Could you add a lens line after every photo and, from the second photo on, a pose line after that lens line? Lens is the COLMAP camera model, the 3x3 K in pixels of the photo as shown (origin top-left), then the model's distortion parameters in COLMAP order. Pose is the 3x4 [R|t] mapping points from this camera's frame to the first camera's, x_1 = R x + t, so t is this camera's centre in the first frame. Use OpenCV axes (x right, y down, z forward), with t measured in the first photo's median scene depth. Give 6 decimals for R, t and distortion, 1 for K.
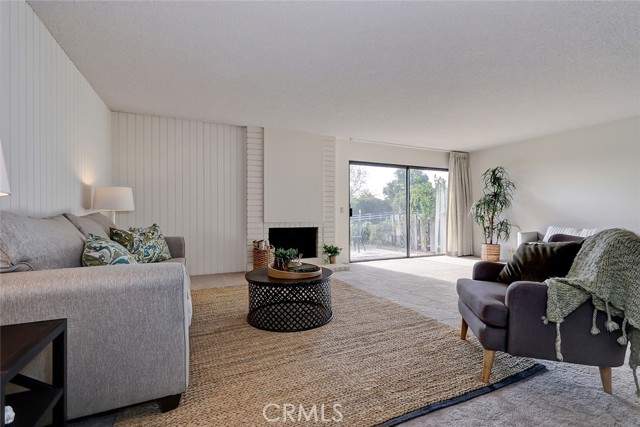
lens RADIAL K [[294.7, 0, 320.0], [0, 294.7, 213.5], [0, 0, 1]] dist [0.010552, -0.000117]
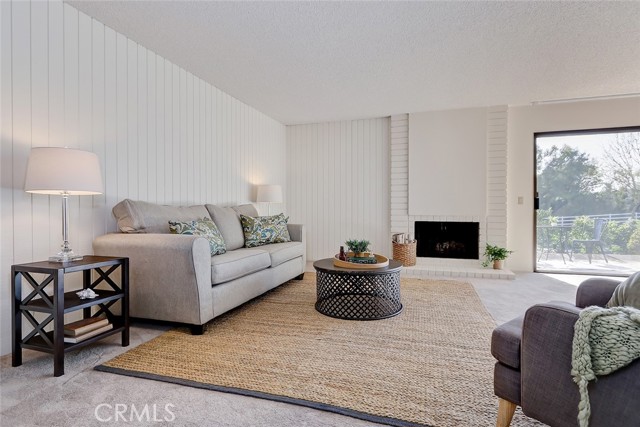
lens RADIAL K [[324.6, 0, 333.6], [0, 324.6, 211.8], [0, 0, 1]] dist [0.003063, 0.000064]
pose [[0.736421, 0.004886, -0.676506, 0.285110], [0.000915, 0.999966, 0.008218, 0.009661], [0.676523, -0.006671, 0.736391, 0.071394]]
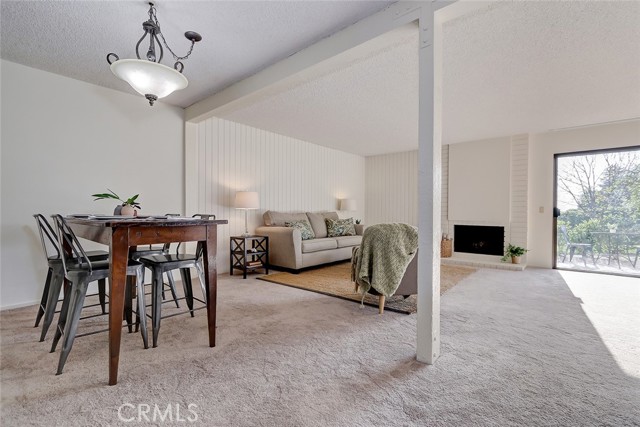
lens RADIAL K [[305.7, 0, 323.3], [0, 305.7, 213.3], [0, 0, 1]] dist [0.002357, 0.000122]
pose [[0.401748, 0.005130, -0.915736, 0.681655], [-0.005186, 0.999981, 0.003327, -0.000357], [0.915735, 0.003412, 0.401767, -0.010245]]
